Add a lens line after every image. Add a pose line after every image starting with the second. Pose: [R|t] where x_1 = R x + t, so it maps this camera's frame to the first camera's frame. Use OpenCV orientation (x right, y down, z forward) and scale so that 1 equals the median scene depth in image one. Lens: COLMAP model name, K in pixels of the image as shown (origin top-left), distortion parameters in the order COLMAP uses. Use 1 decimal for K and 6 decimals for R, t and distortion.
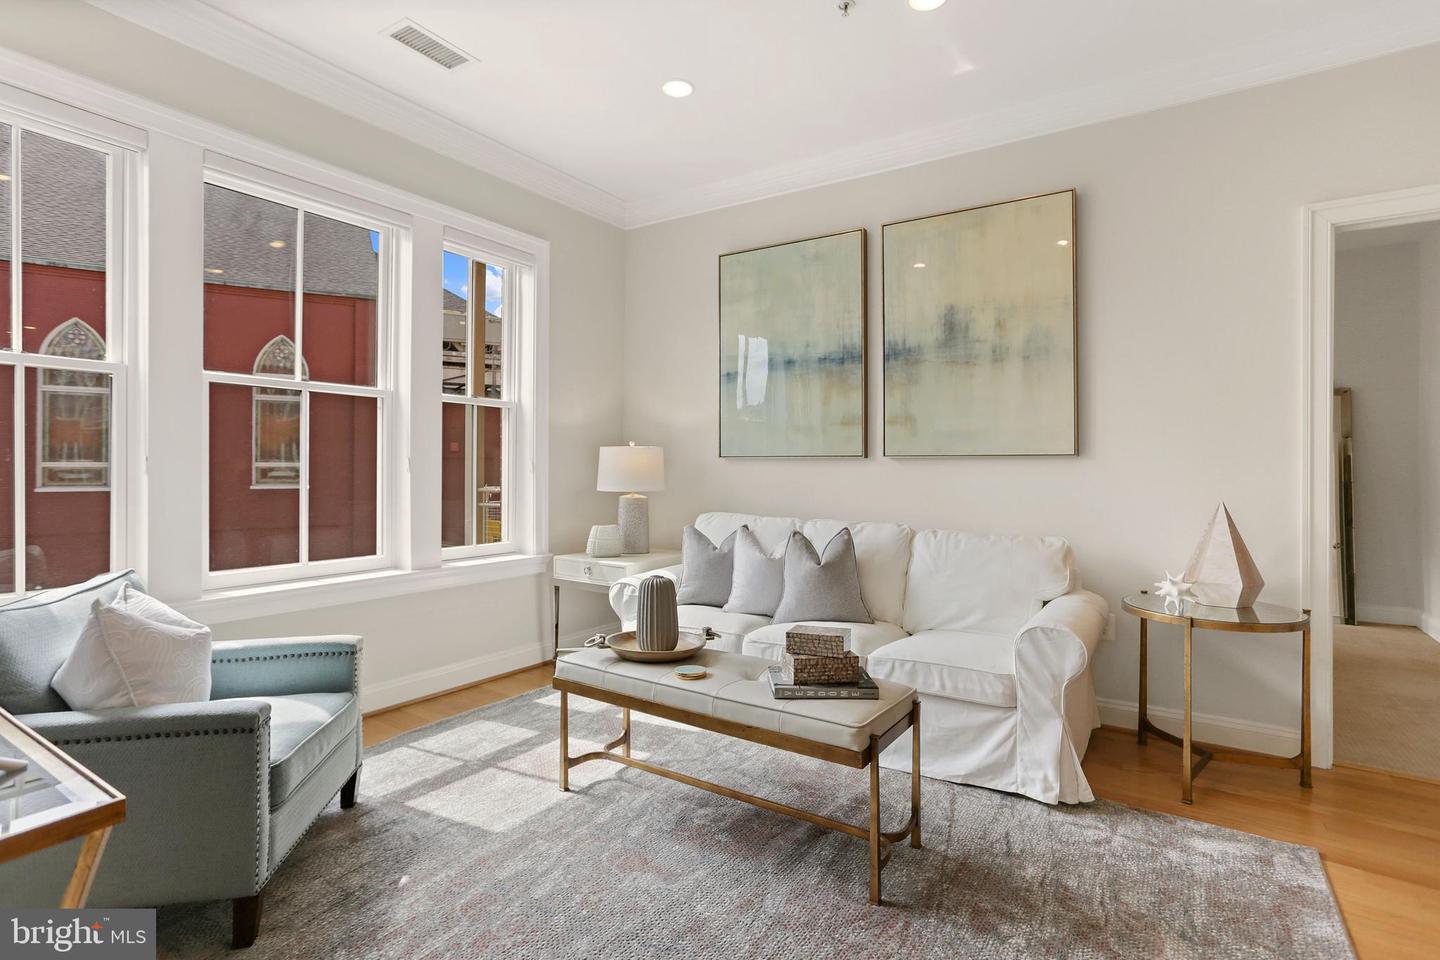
lens RADIAL K [[723.6, 0, 729.3], [0, 723.6, 467.0], [0, 0, 1]] dist [-0.048663, 0.039354]
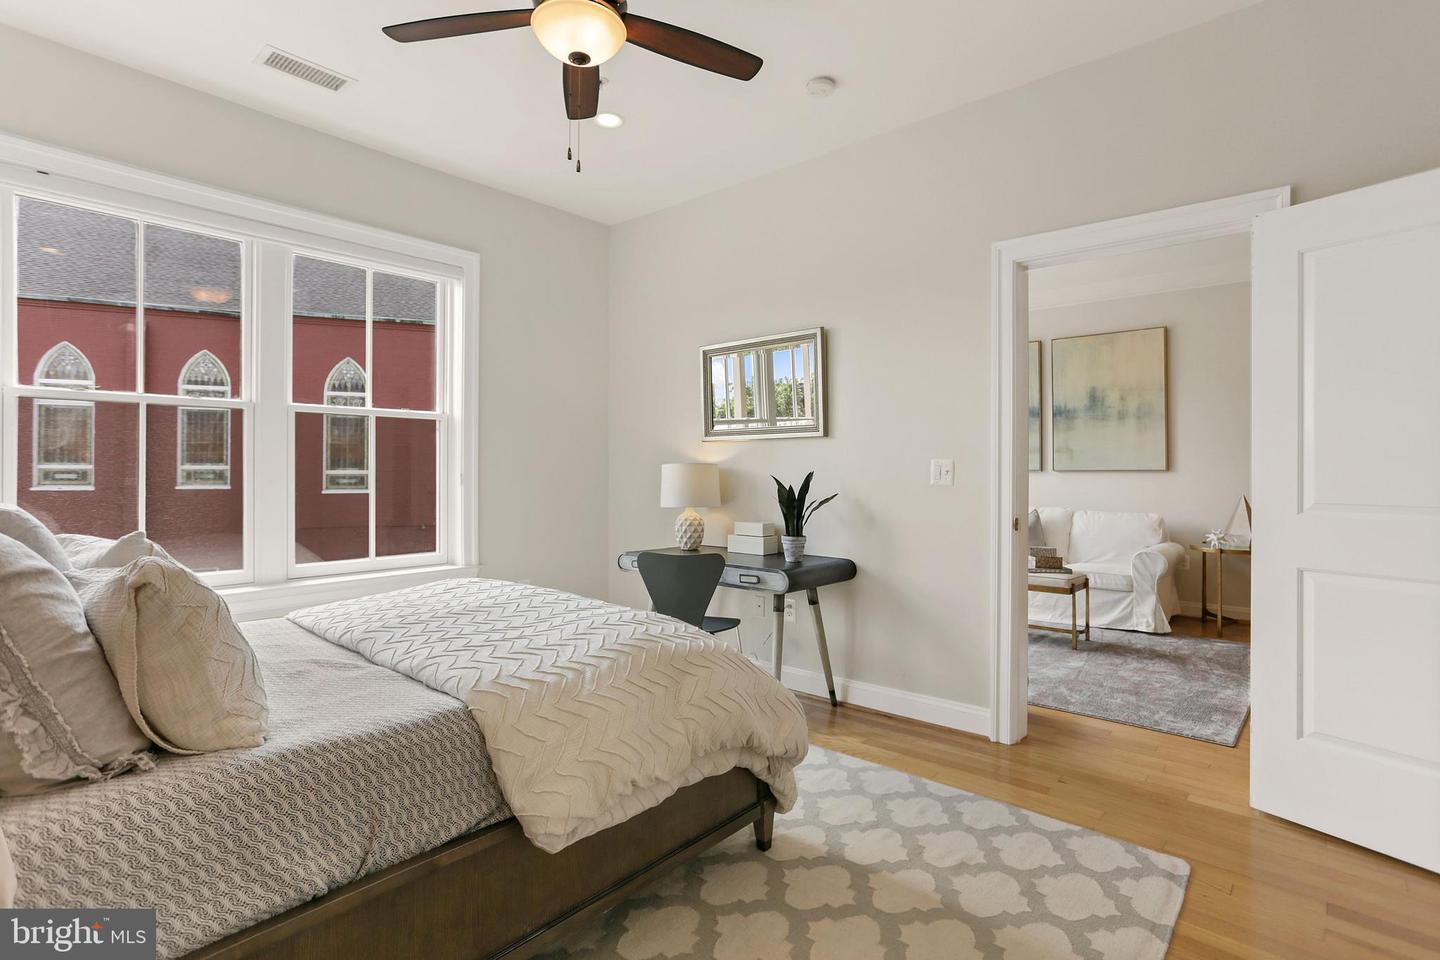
lens RADIAL K [[723.6, 0, 729.3], [0, 723.6, 467.0], [0, 0, 1]] dist [-0.048663, 0.039354]
pose [[0.991064, -0.001159, -0.133381, -0.394480], [0.000032, 0.999964, -0.008450, -0.009843], [0.133386, 0.008371, 0.991029, -0.991972]]
